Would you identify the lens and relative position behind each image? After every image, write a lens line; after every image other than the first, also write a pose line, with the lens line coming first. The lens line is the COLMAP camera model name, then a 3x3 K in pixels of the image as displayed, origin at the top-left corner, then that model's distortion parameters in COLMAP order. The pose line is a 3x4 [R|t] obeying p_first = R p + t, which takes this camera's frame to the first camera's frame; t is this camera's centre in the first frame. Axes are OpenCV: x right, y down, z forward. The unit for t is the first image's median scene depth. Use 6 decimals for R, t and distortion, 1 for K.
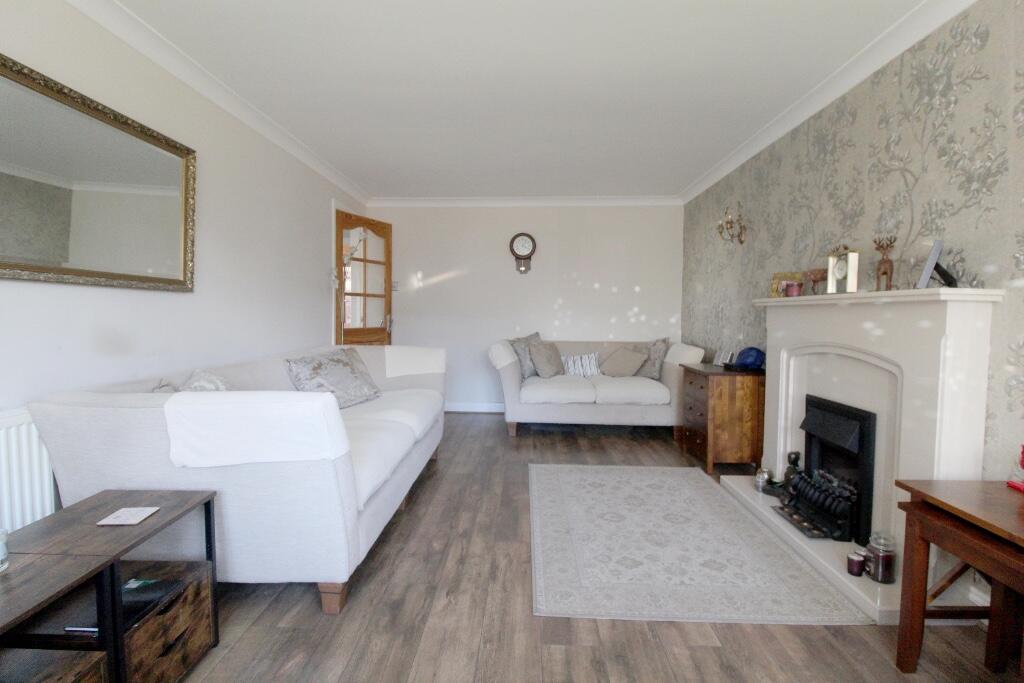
lens RADIAL K [[482.4, 0, 512.9], [0, 482.4, 328.5], [0, 0, 1]] dist [0.002225, -0.015711]
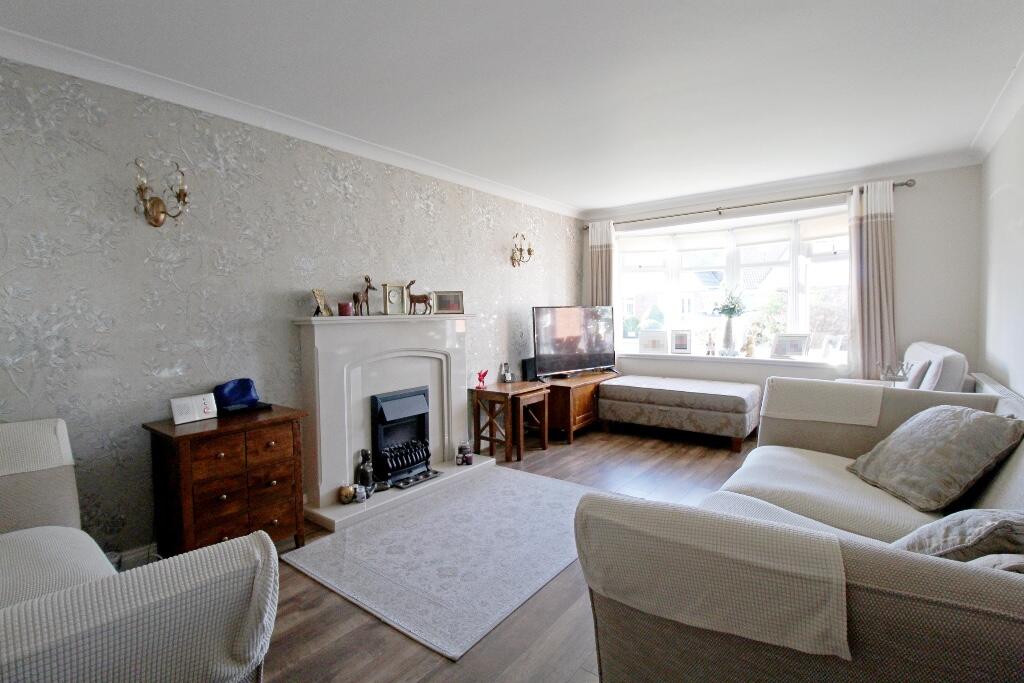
lens RADIAL K [[482.4, 0, 512.9], [0, 482.4, 328.5], [0, 0, 1]] dist [0.002225, -0.015711]
pose [[-0.816719, -0.006653, 0.576998, -0.441142], [0.032314, 0.997837, 0.057245, -0.106303], [-0.576130, 0.065398, -0.814737, 2.073231]]
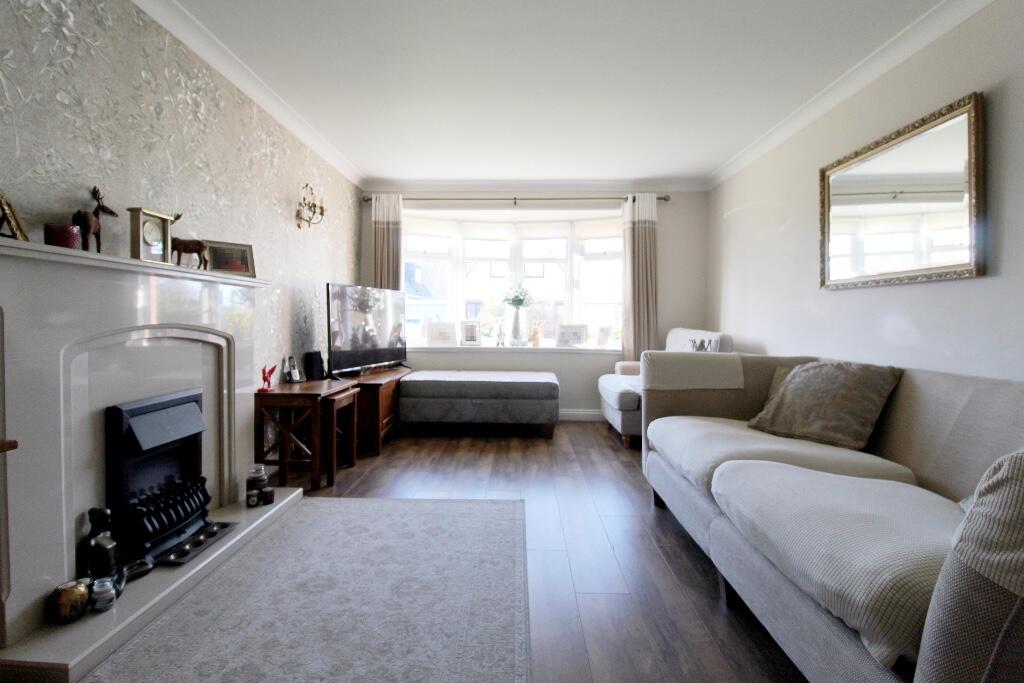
lens RADIAL K [[482.4, 0, 512.9], [0, 482.4, 328.5], [0, 0, 1]] dist [0.002225, -0.015711]
pose [[-0.999843, -0.006226, -0.016590, 0.084666], [-0.006957, 0.998991, 0.044371, -0.004600], [0.016297, 0.044480, -0.998877, 1.936474]]
